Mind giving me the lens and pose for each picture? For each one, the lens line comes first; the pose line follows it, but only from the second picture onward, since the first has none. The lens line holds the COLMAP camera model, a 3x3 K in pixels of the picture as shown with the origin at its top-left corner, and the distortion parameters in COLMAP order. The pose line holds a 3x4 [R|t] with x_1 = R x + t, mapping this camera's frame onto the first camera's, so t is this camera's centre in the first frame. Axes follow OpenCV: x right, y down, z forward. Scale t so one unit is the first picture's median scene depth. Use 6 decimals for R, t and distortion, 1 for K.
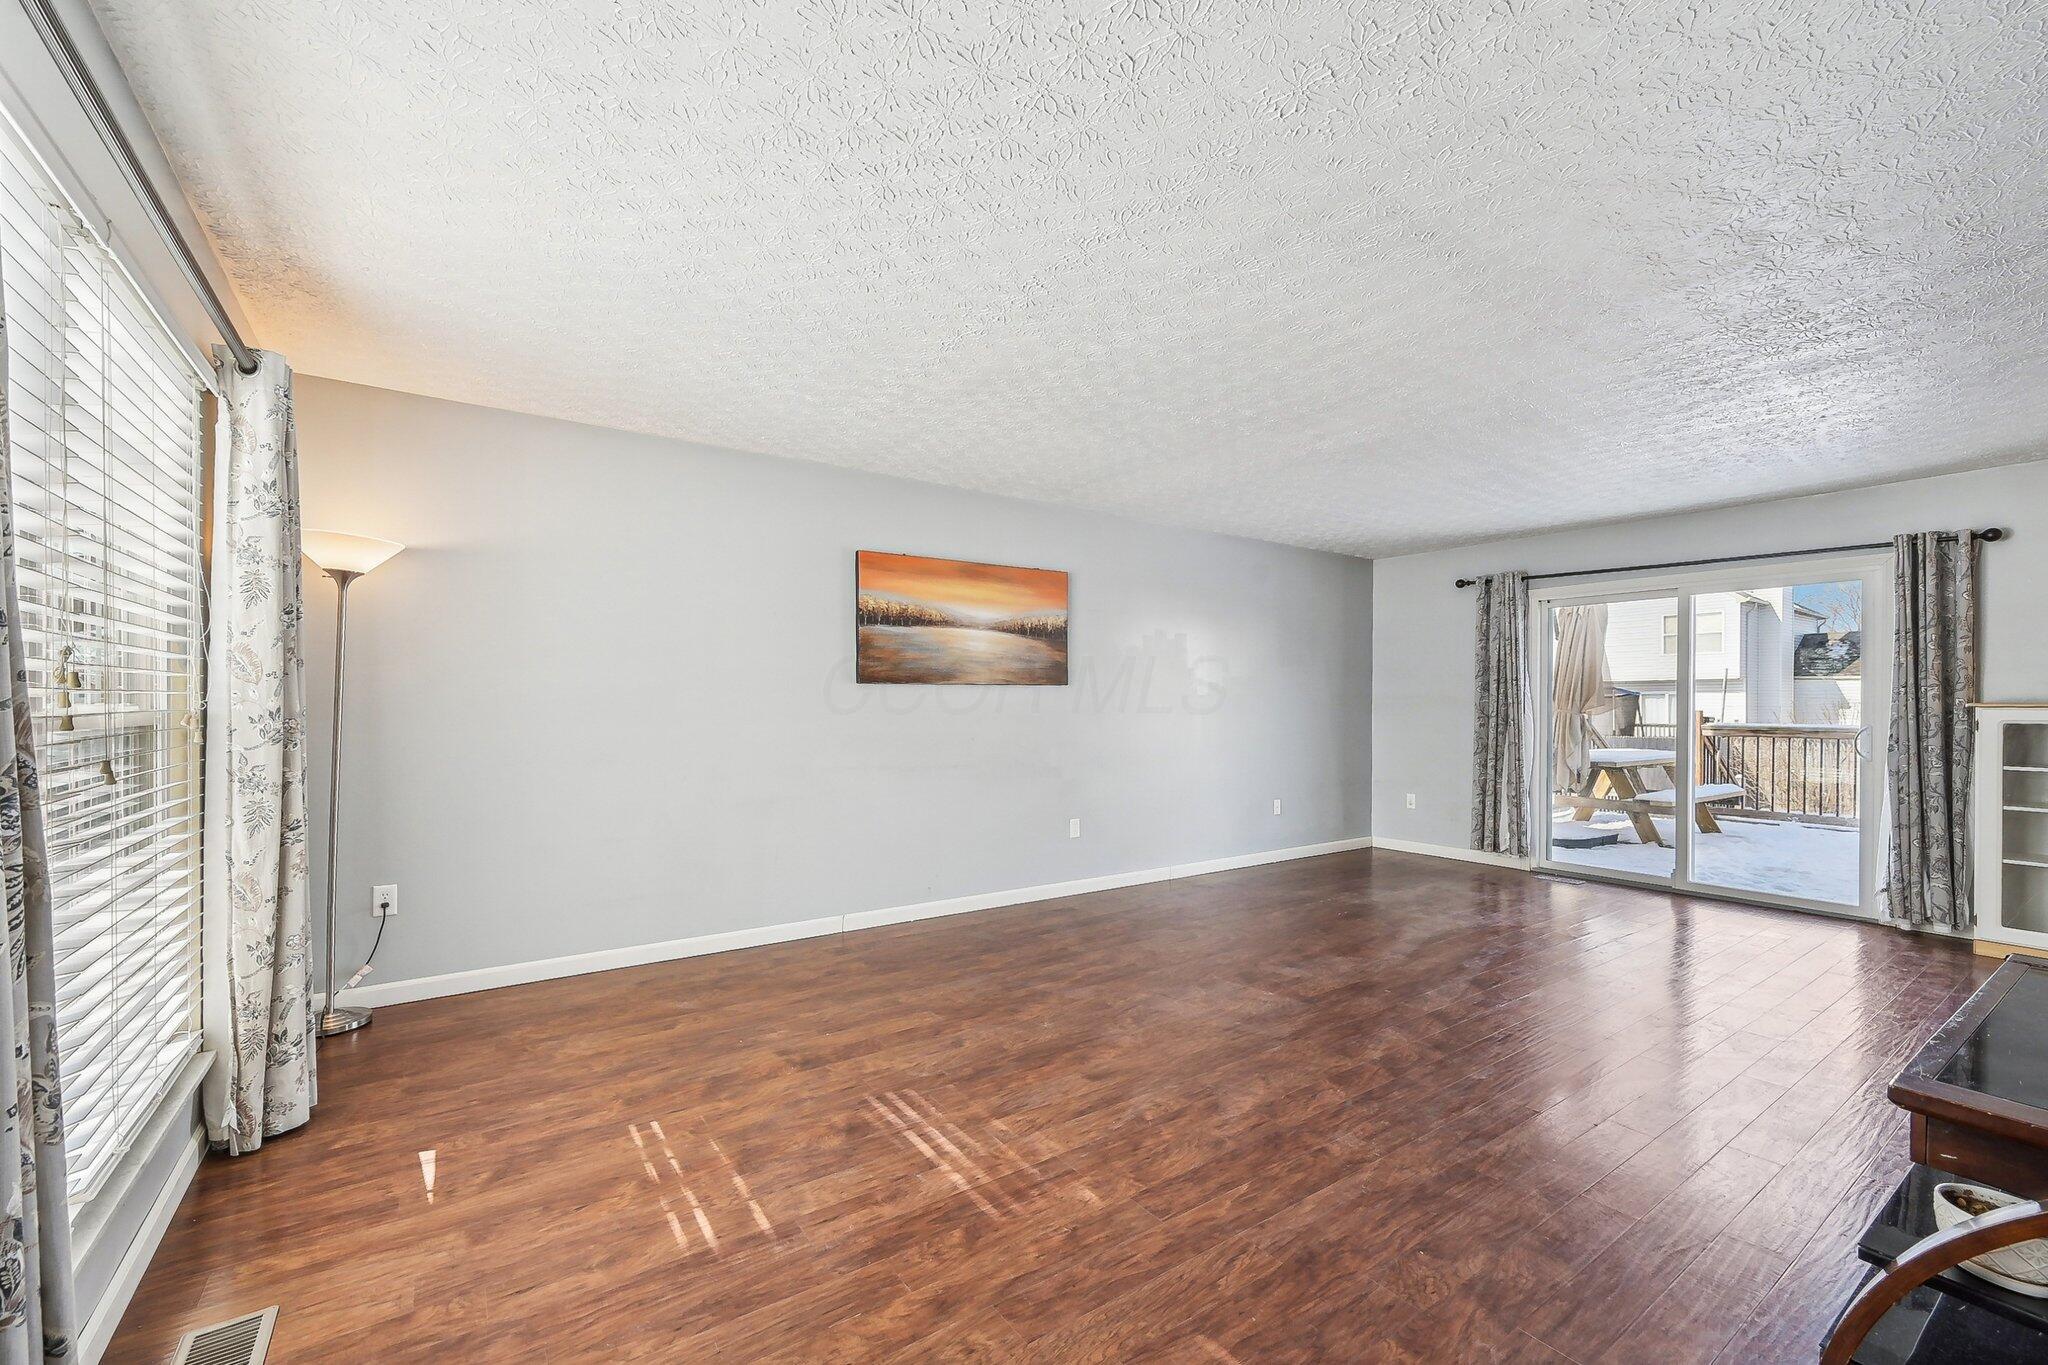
lens RADIAL K [[844.8, 0, 1010.1], [0, 844.8, 688.4], [0, 0, 1]] dist [-0.000015, 0.000253]
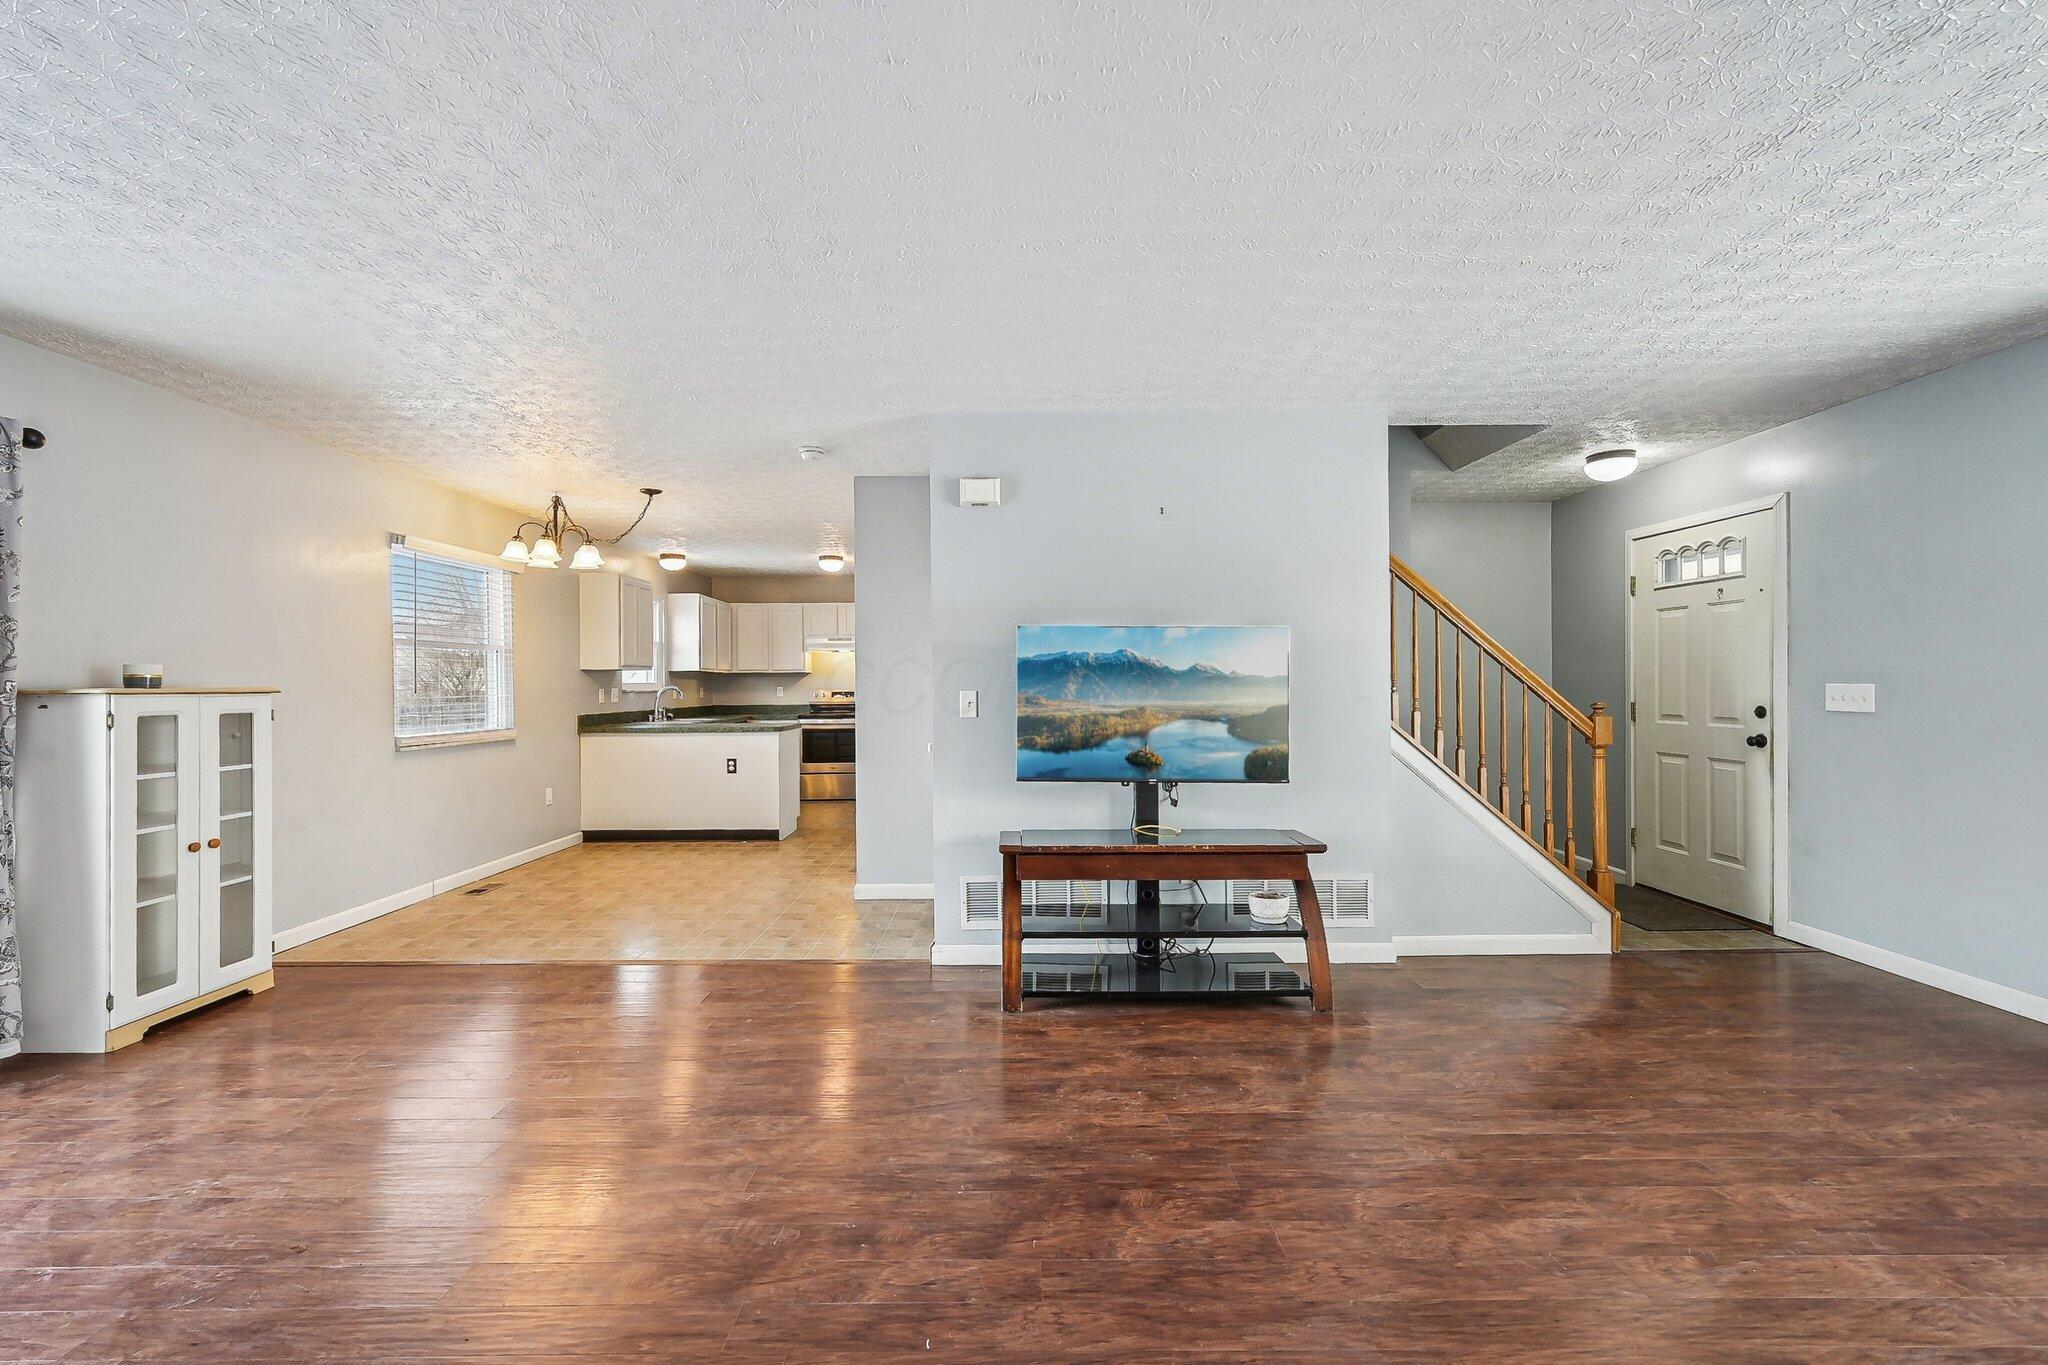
lens RADIAL K [[844.8, 0, 1010.1], [0, 844.8, 688.4], [0, 0, 1]] dist [-0.000015, 0.000253]
pose [[-0.824028, -0.000795, 0.566548, 0.237409], [-0.006107, 0.999953, -0.007481, 0.028607], [-0.566516, -0.009624, -0.823995, 1.953542]]
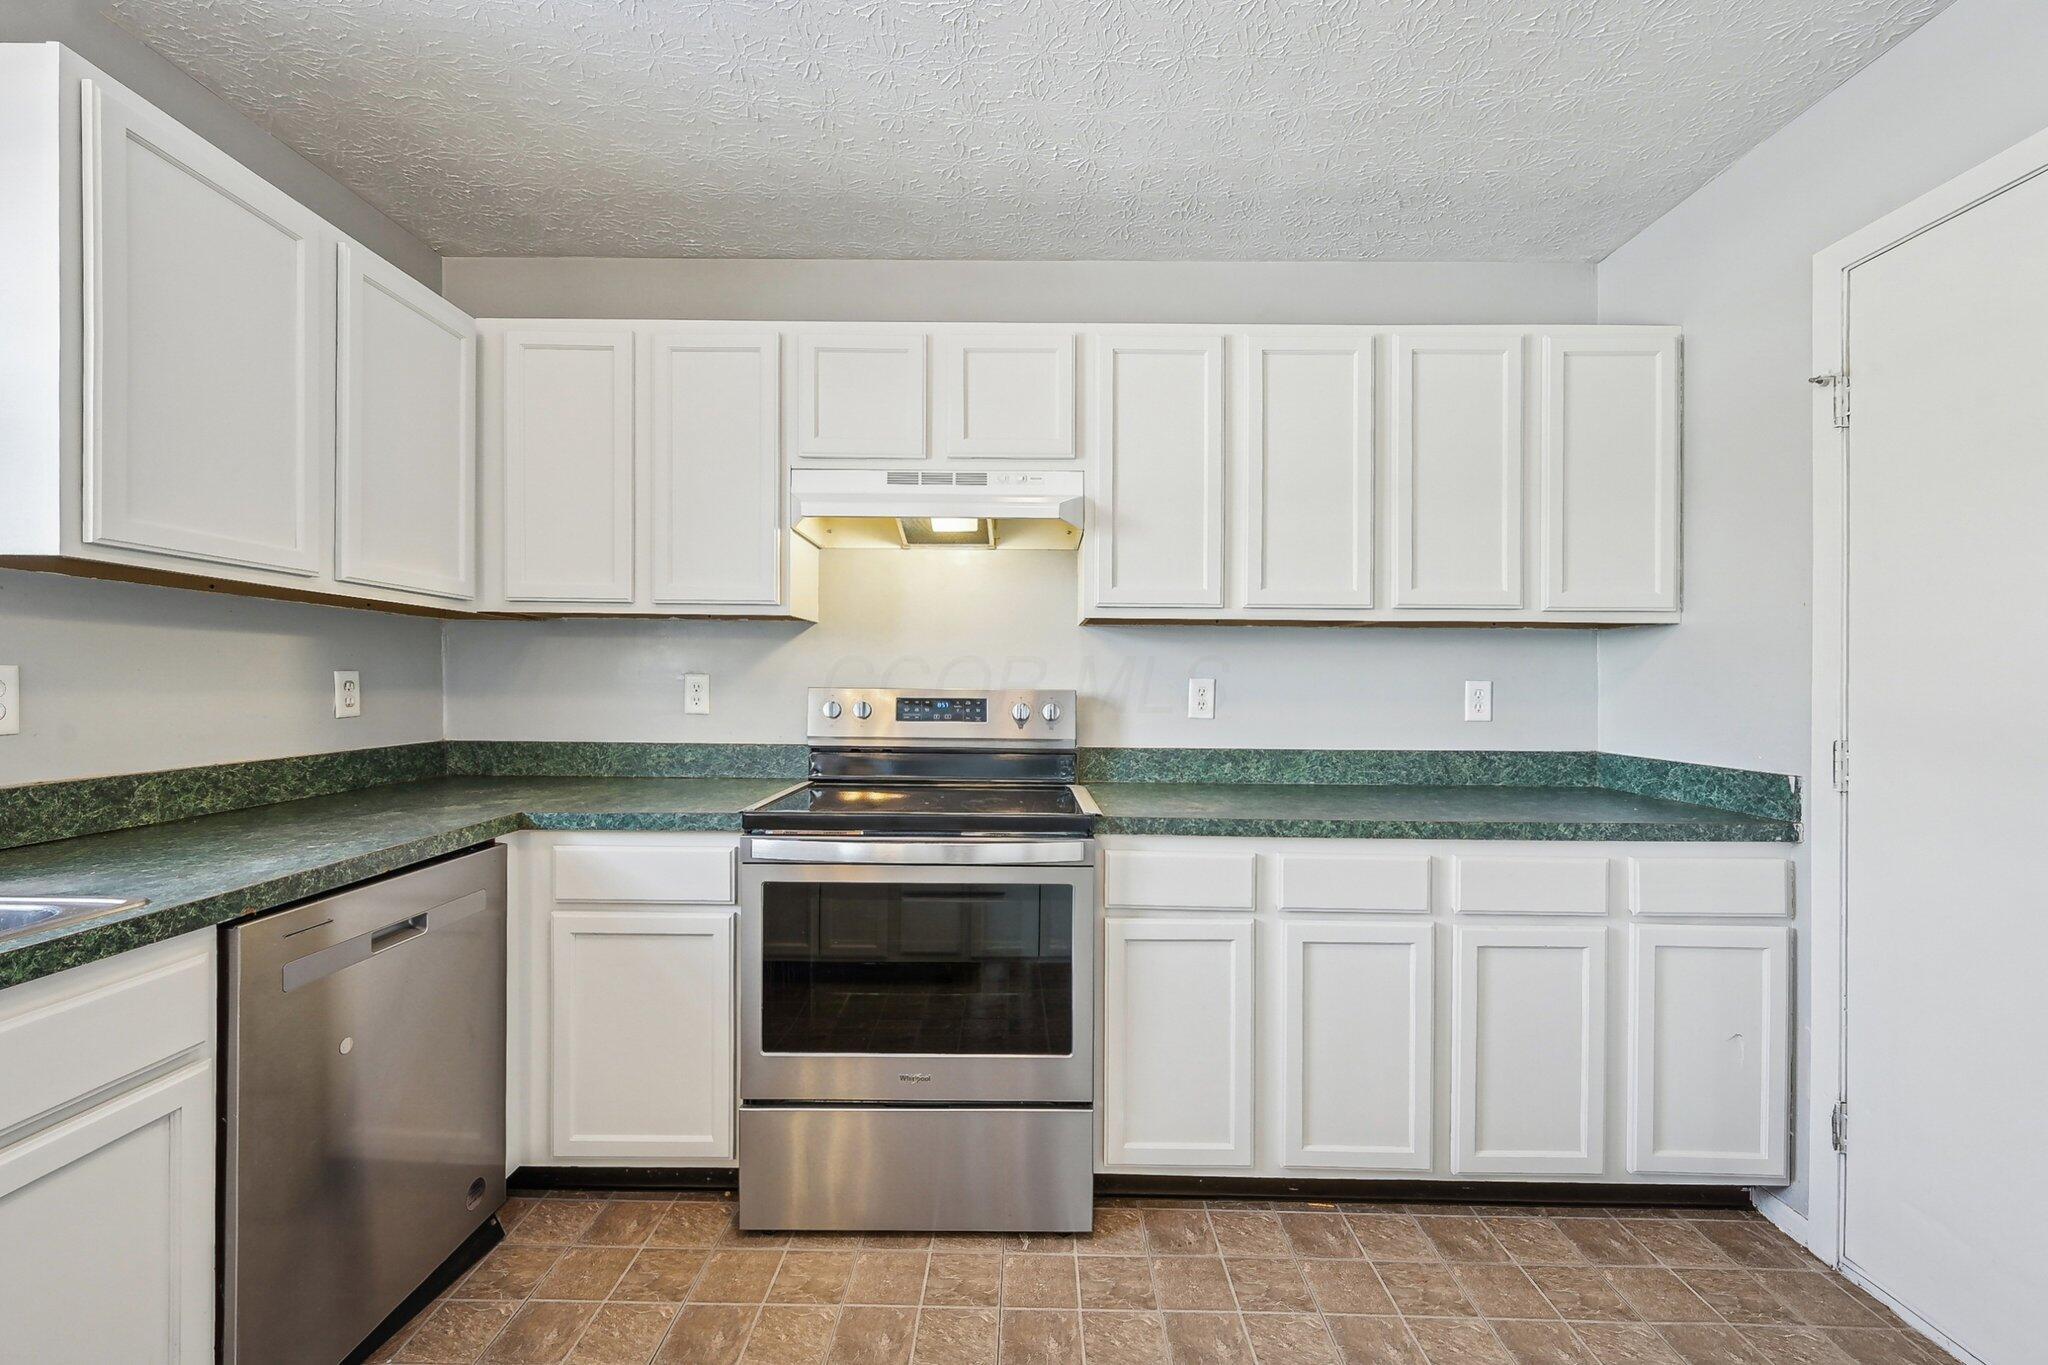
lens RADIAL K [[823.7, 0, 1019.6], [0, 823.7, 689.8], [0, 0, 1]] dist [-0.000548, 0.000081]
pose [[-0.822958, -0.015737, 0.567884, 2.414880], [-0.020410, 0.999790, -0.001872, 0.010109], [-0.567736, -0.013131, -0.823106, -0.040057]]
